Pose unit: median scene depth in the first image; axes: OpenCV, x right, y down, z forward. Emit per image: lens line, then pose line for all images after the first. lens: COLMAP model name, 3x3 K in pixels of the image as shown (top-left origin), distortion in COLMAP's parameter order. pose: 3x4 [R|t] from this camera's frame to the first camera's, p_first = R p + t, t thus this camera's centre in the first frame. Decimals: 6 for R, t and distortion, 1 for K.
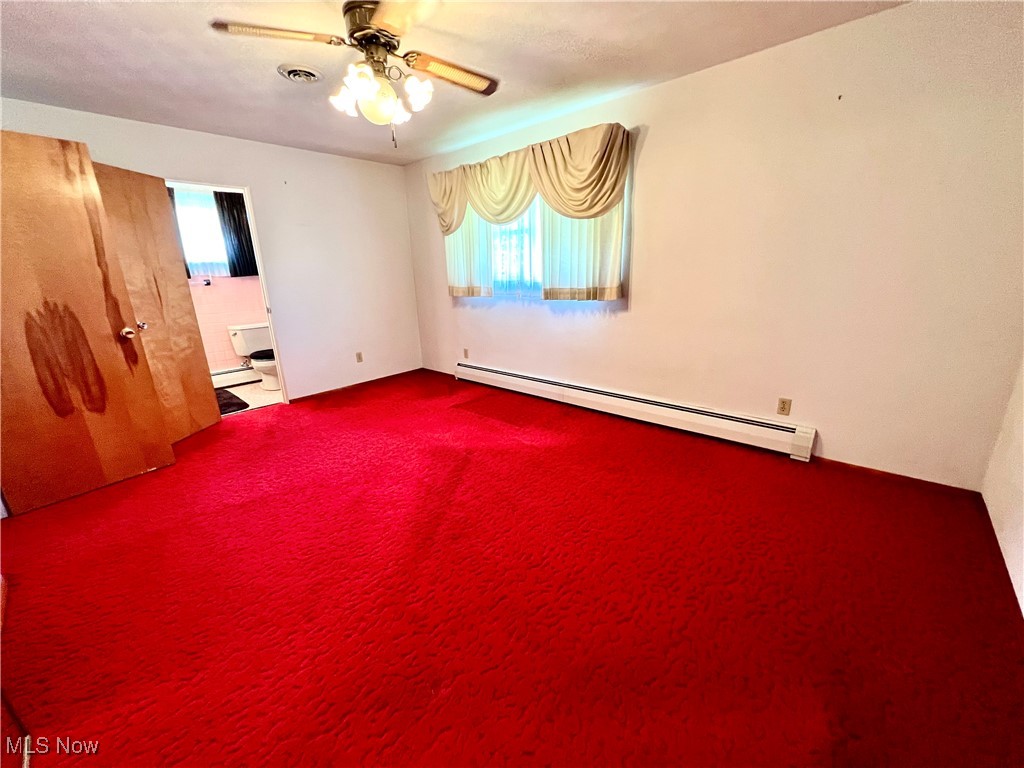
lens RADIAL K [[408.5, 0, 513.7], [0, 408.5, 385.0], [0, 0, 1]] dist [-0.004338, 0.000844]
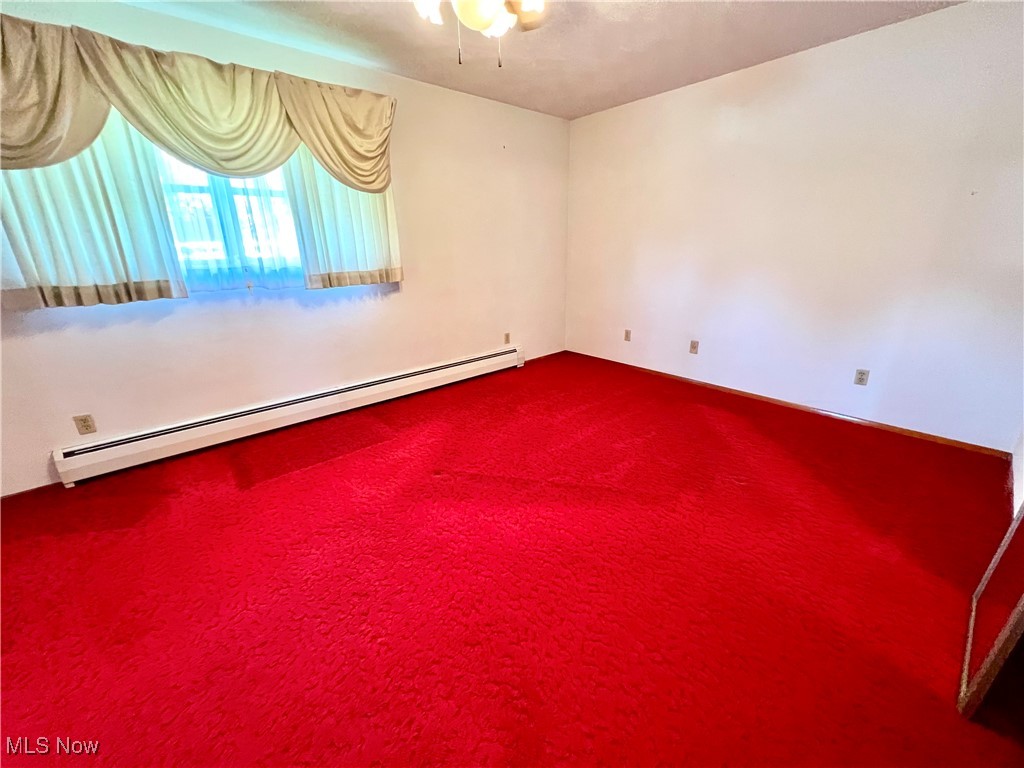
lens RADIAL K [[408.5, 0, 513.3], [0, 408.5, 383.7], [0, 0, 1]] dist [-0.004338, 0.000844]
pose [[0.120110, -0.301089, 0.946001, -0.679277], [0.276212, 0.925410, 0.259466, -0.144924], [-0.953562, 0.230133, 0.194315, 0.547365]]
